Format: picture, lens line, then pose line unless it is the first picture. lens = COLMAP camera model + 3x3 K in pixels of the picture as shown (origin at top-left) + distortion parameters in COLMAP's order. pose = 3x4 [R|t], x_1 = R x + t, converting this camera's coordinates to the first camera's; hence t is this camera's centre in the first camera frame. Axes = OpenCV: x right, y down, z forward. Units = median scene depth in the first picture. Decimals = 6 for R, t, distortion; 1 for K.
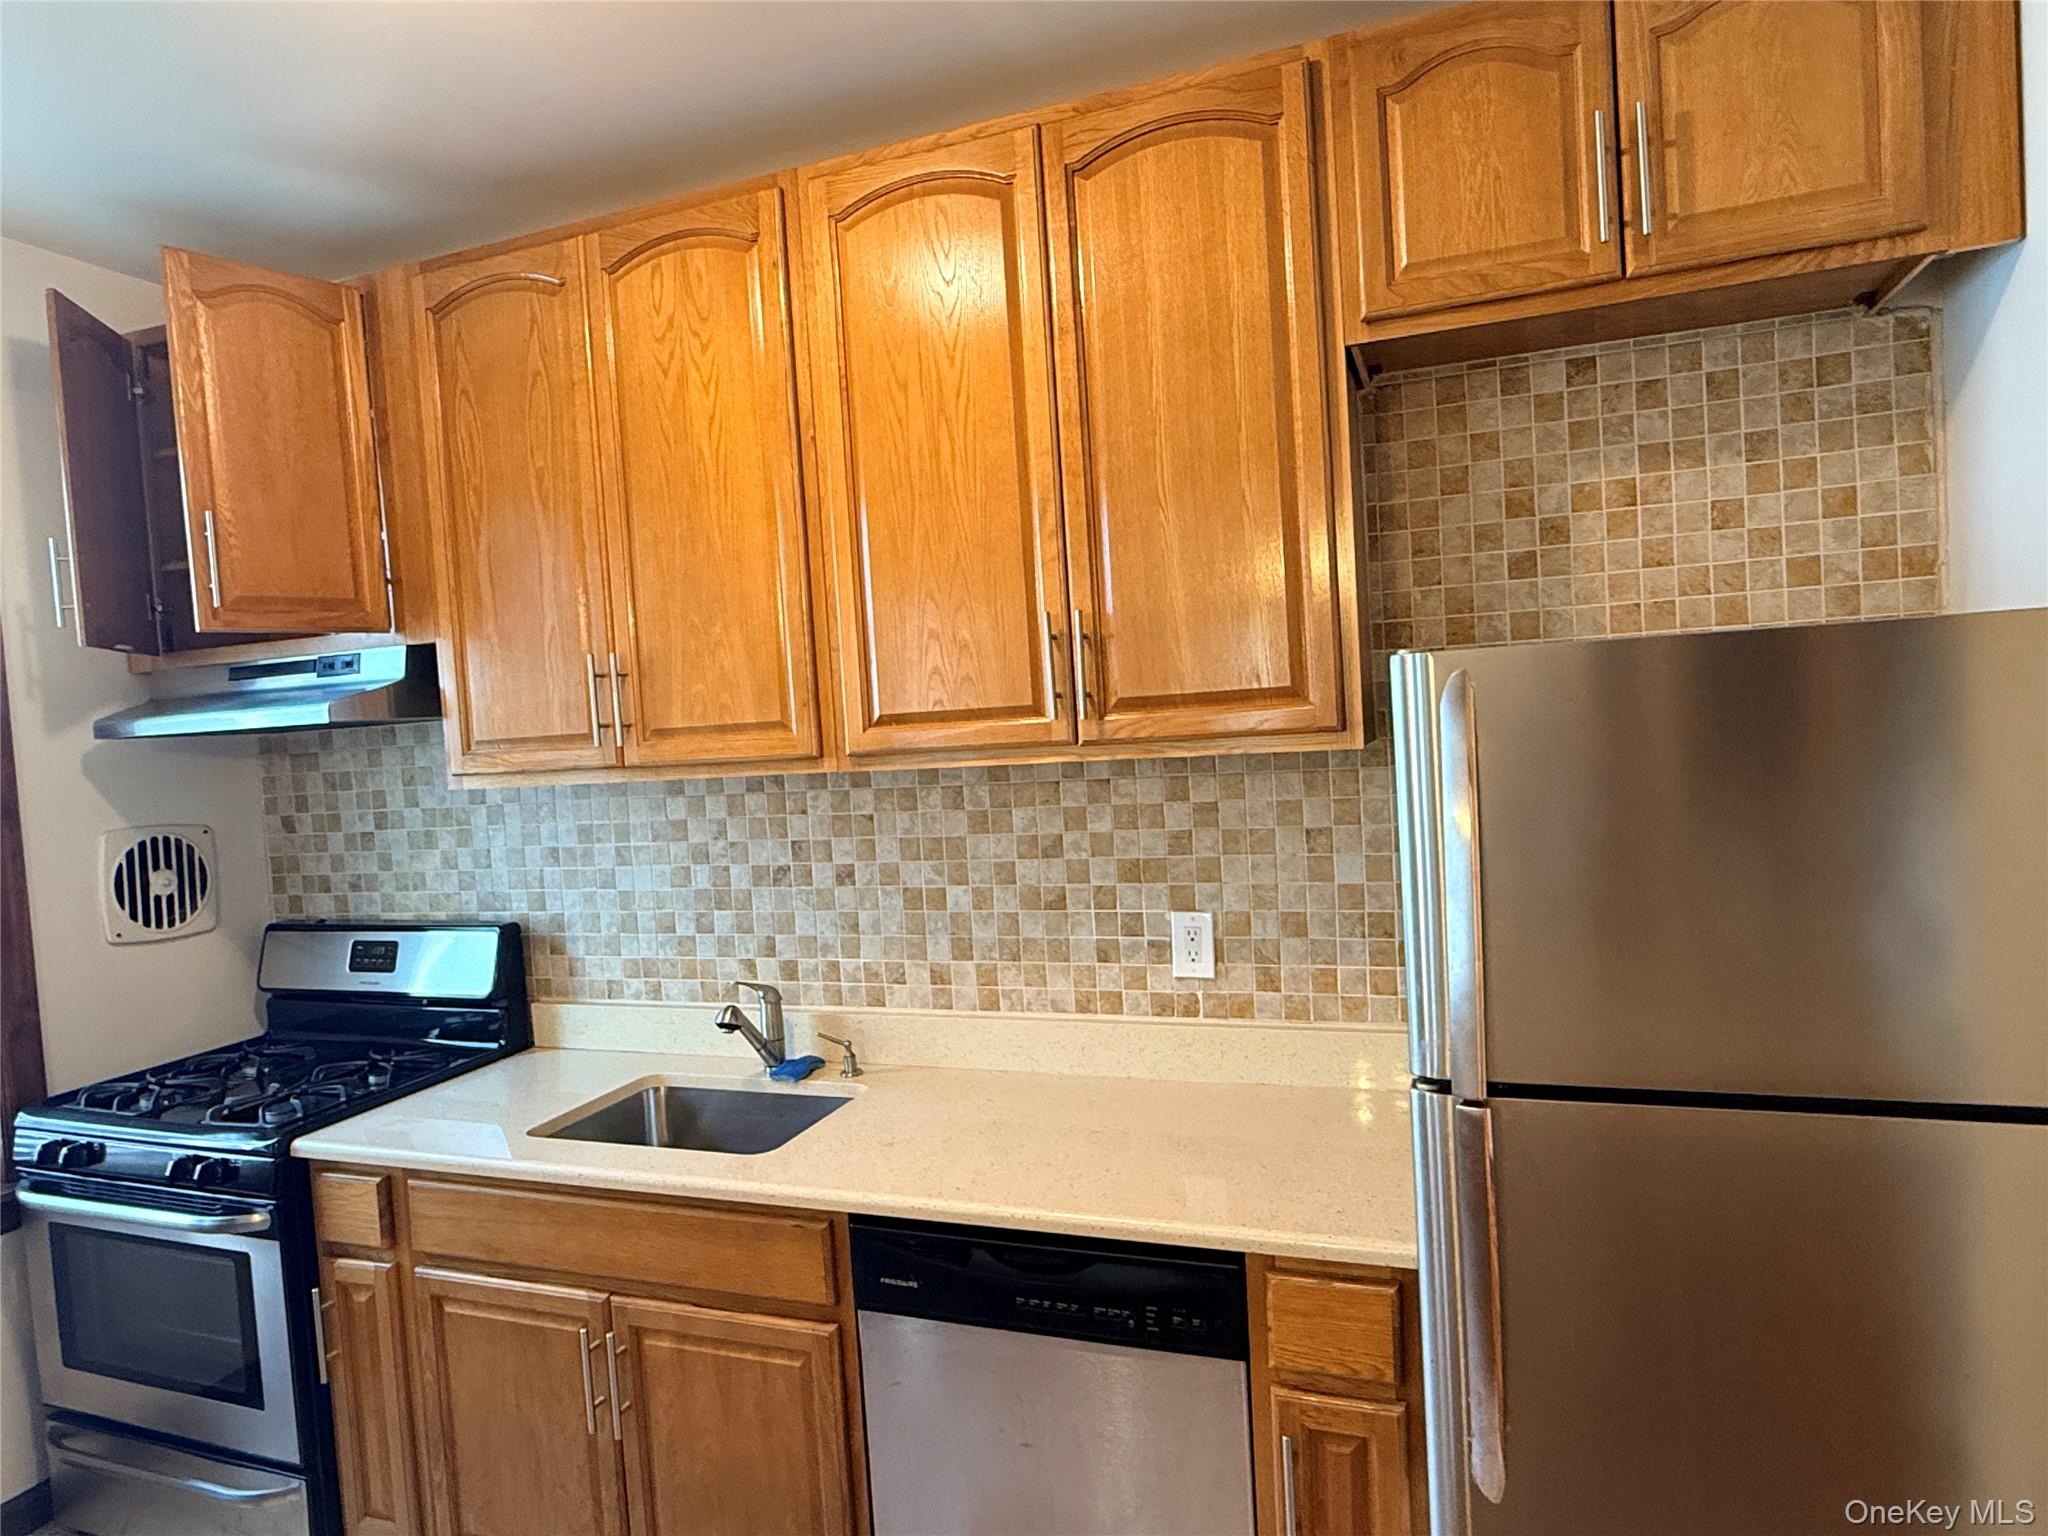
lens RADIAL K [[1247.9, 0, 1013.3], [0, 1247.9, 768.1], [0, 0, 1]] dist [0.000549, -0.000785]
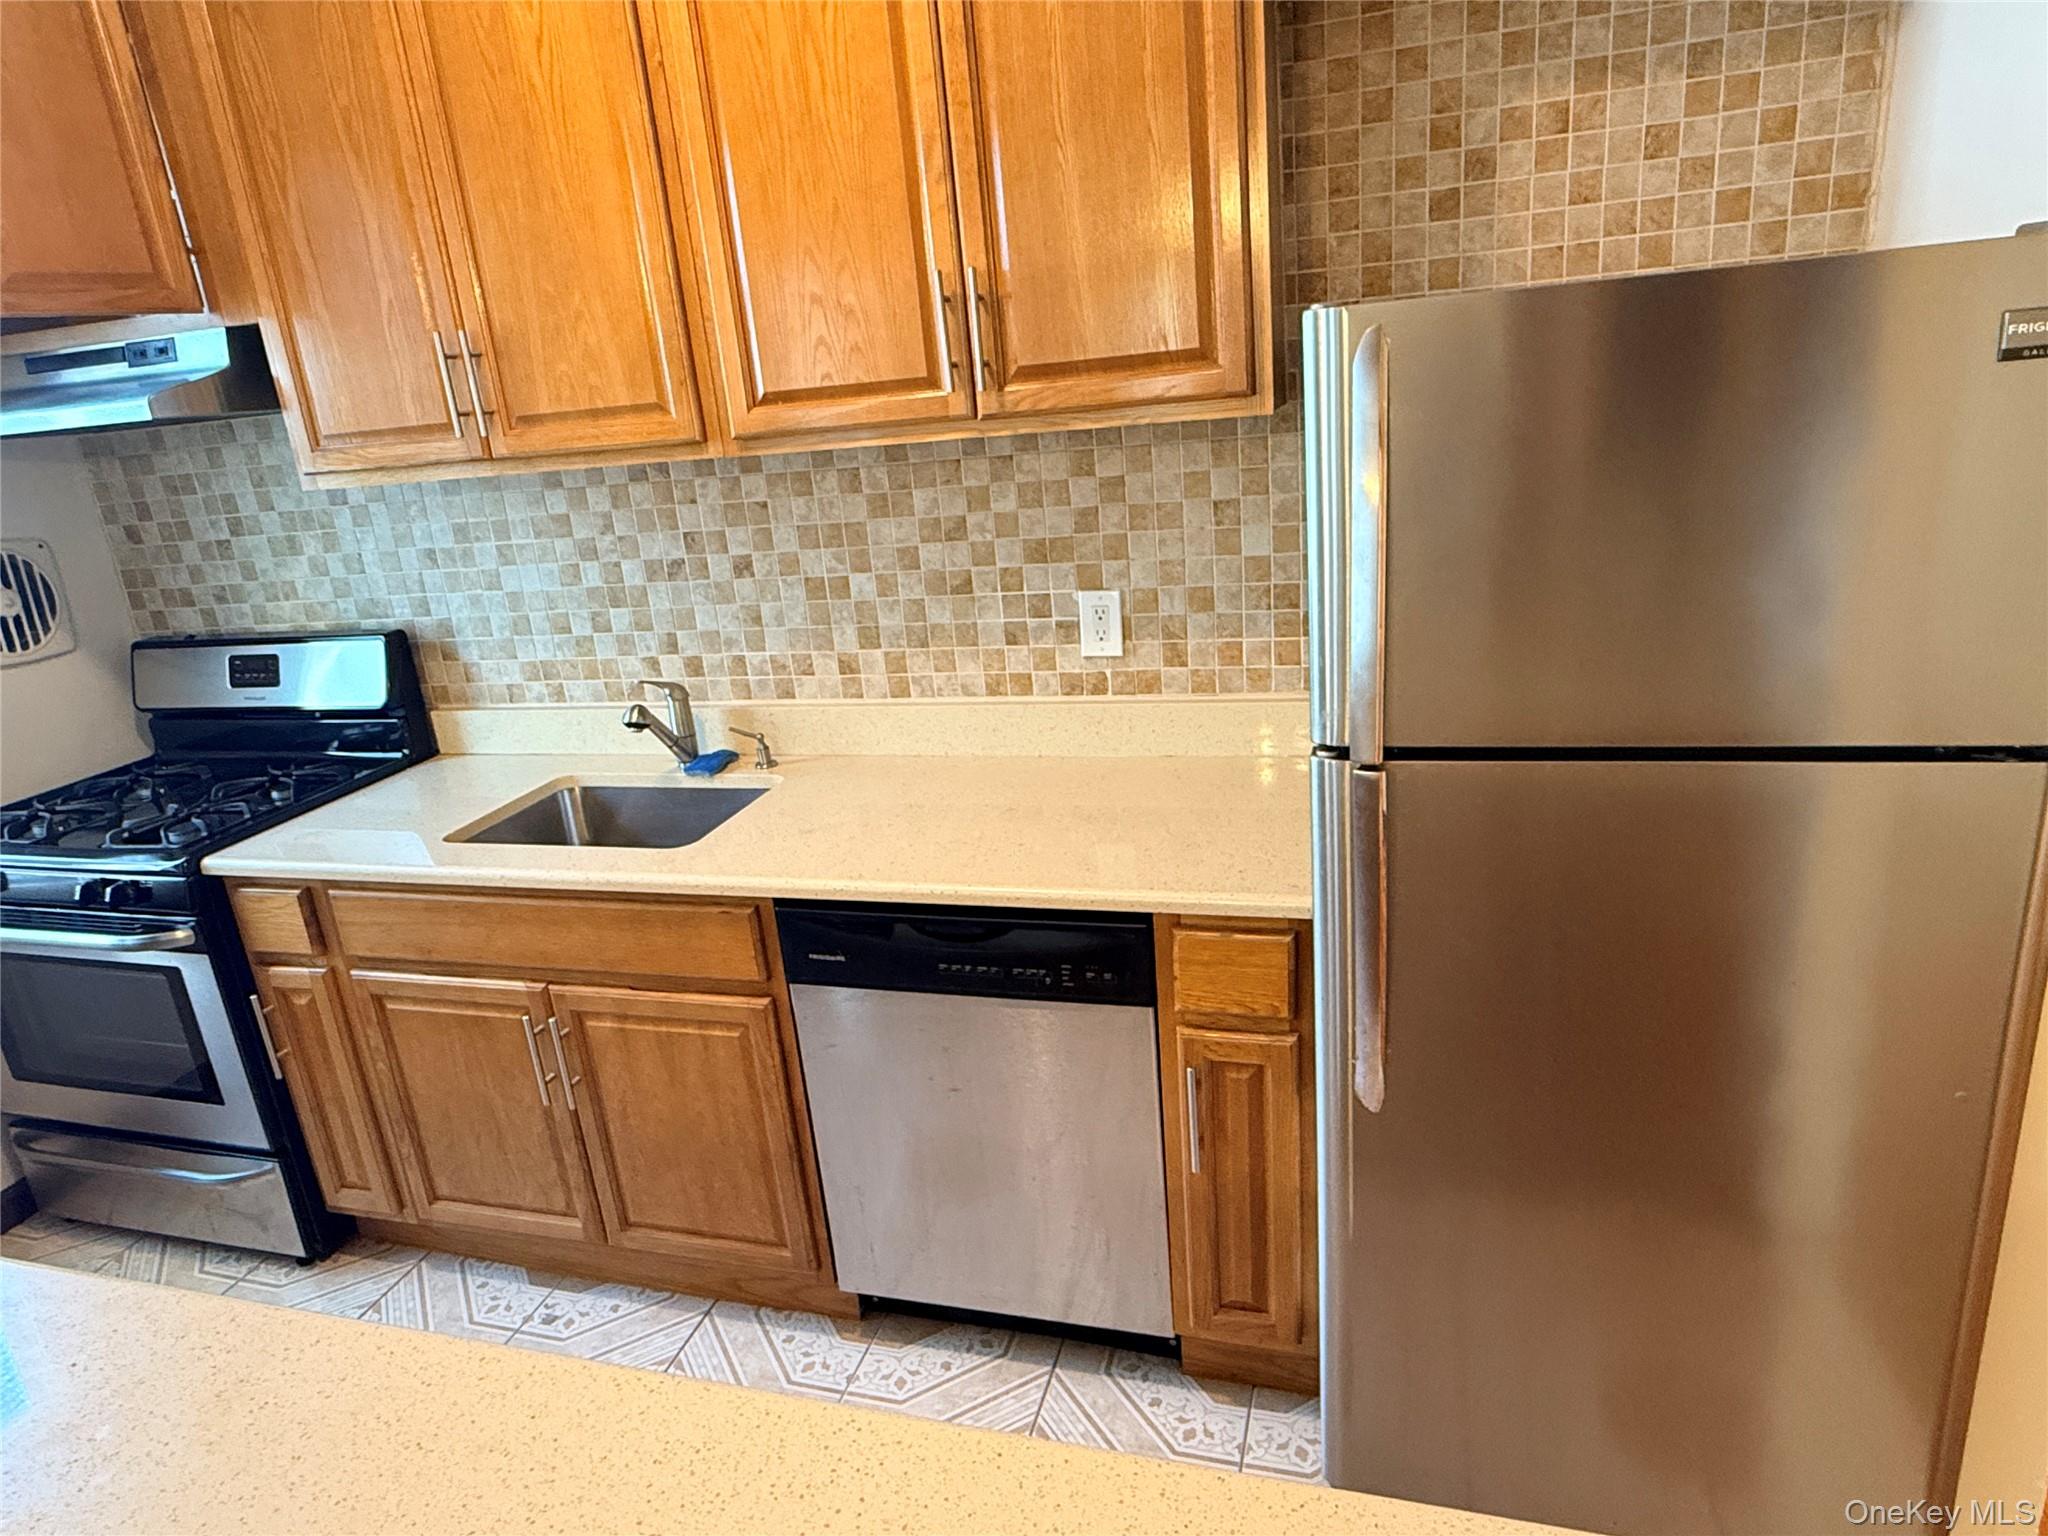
lens RADIAL K [[1247.9, 0, 1014.6], [0, 1247.9, 771.9], [0, 0, 1]] dist [0.000549, -0.000785]
pose [[0.996602, -0.050007, 0.065457, 0.004219], [0.031708, 0.966299, 0.255461, -0.000912], [-0.076026, -0.252517, 0.964601, 0.014052]]
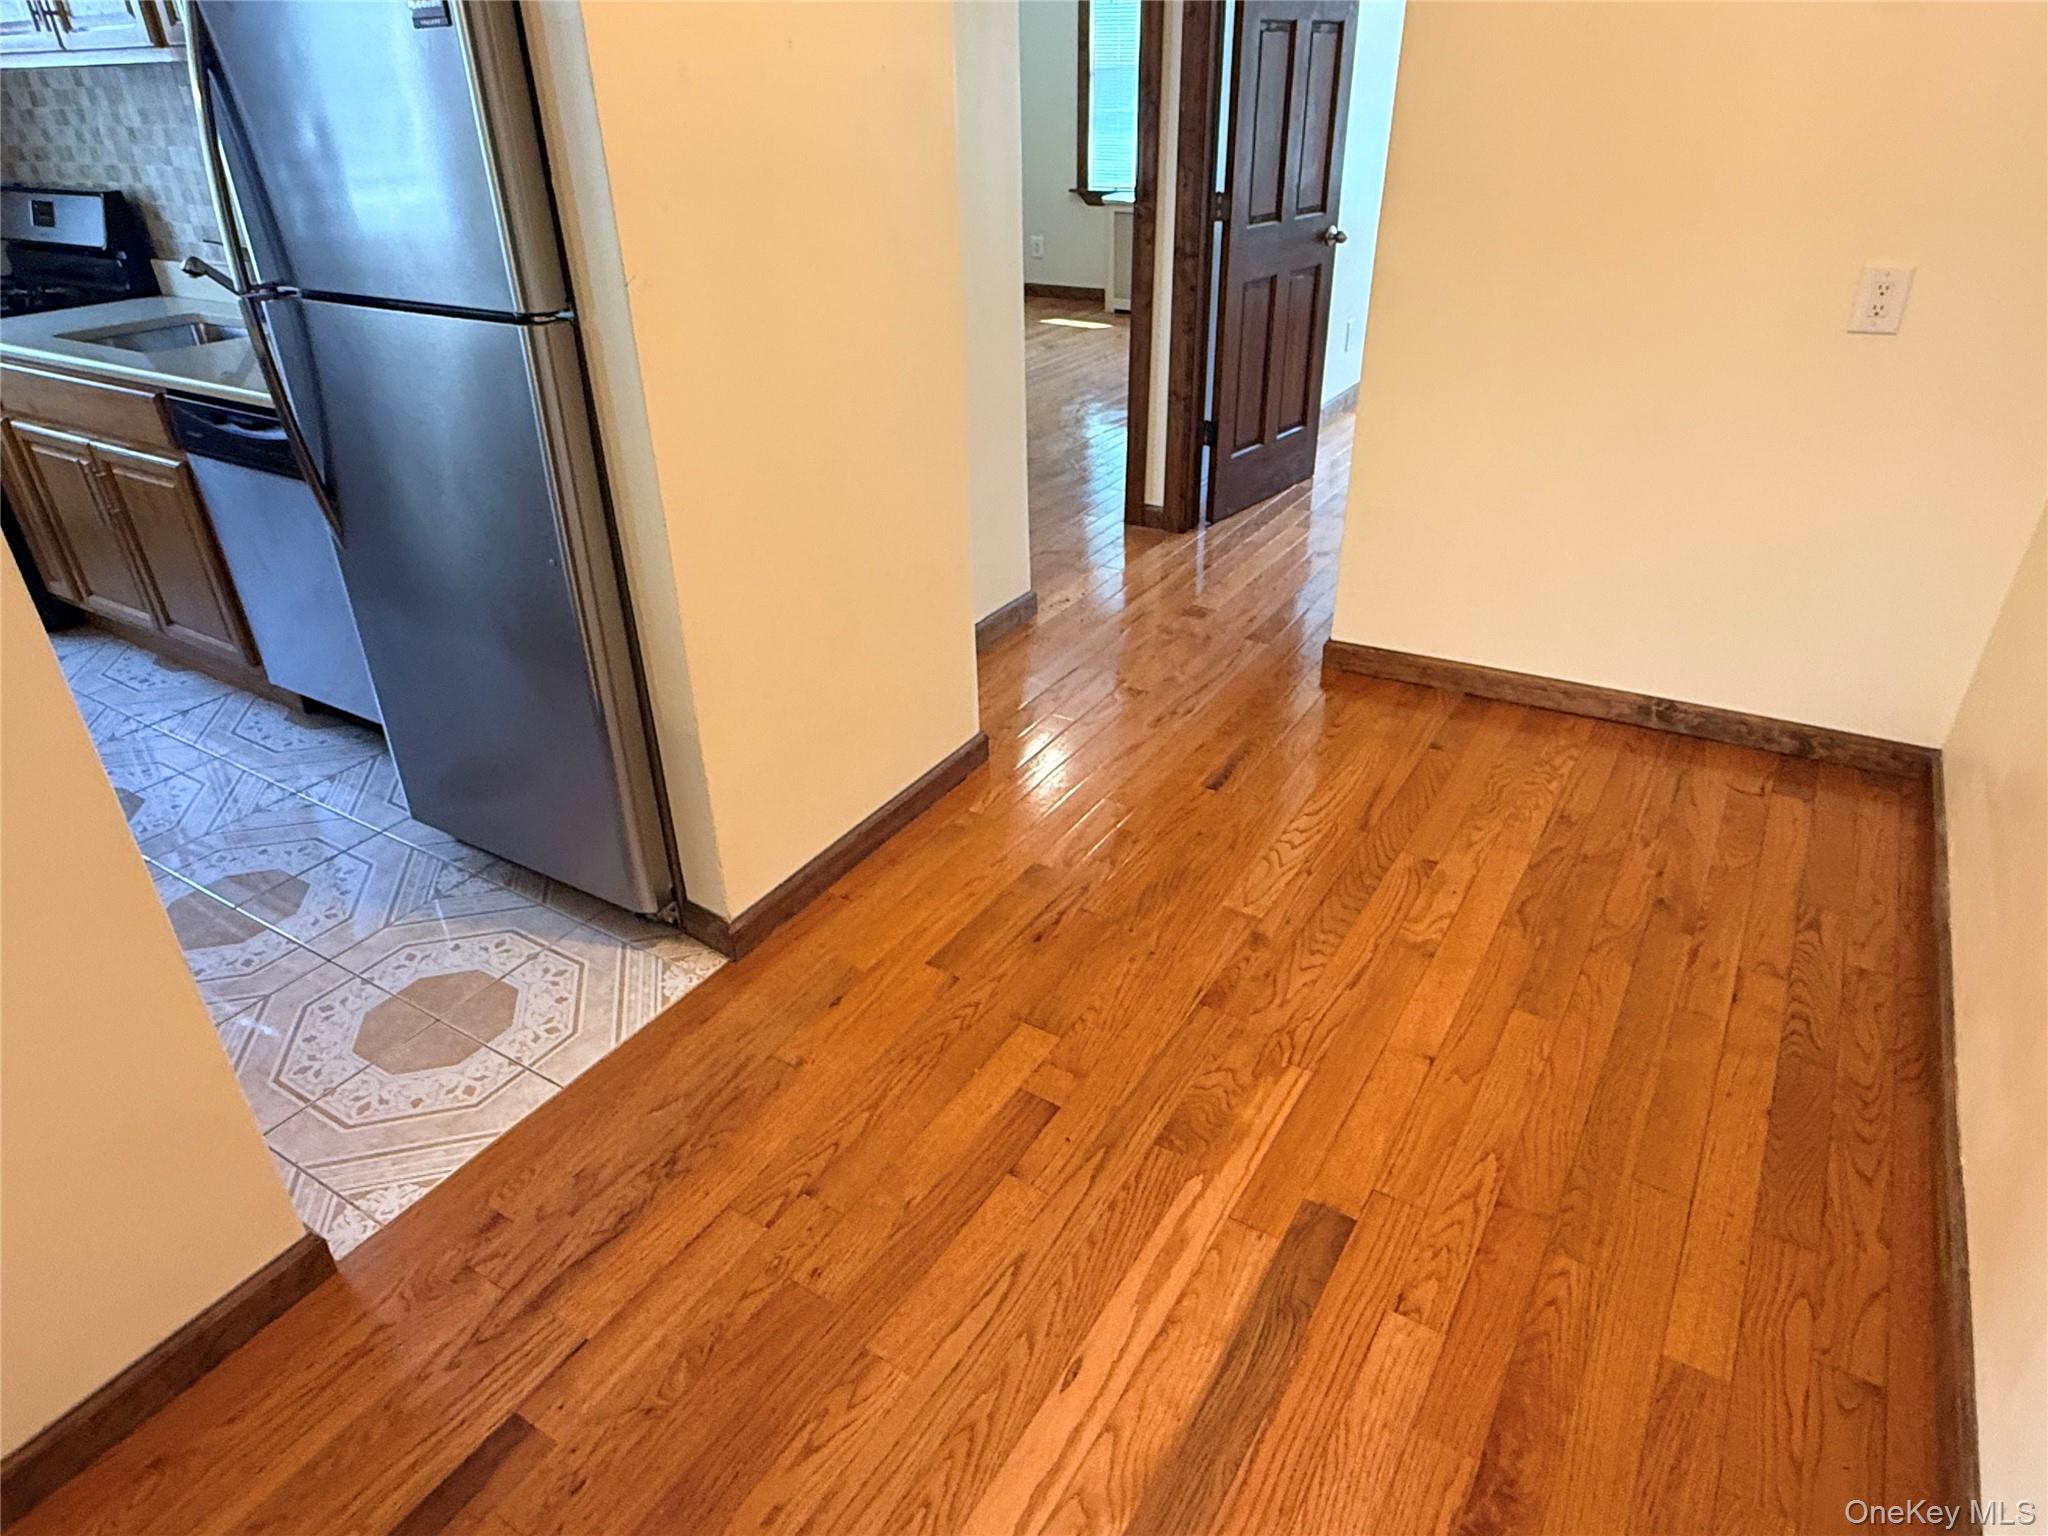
lens RADIAL K [[1247.9, 0, 1022.7], [0, 1247.9, 757.3], [0, 0, 1]] dist [0.000549, -0.000785]
pose [[0.982598, 0.126229, -0.136261, 0.992051], [-0.051071, 0.888922, 0.455202, 0.012065], [0.178585, -0.440322, 0.879900, -0.294726]]
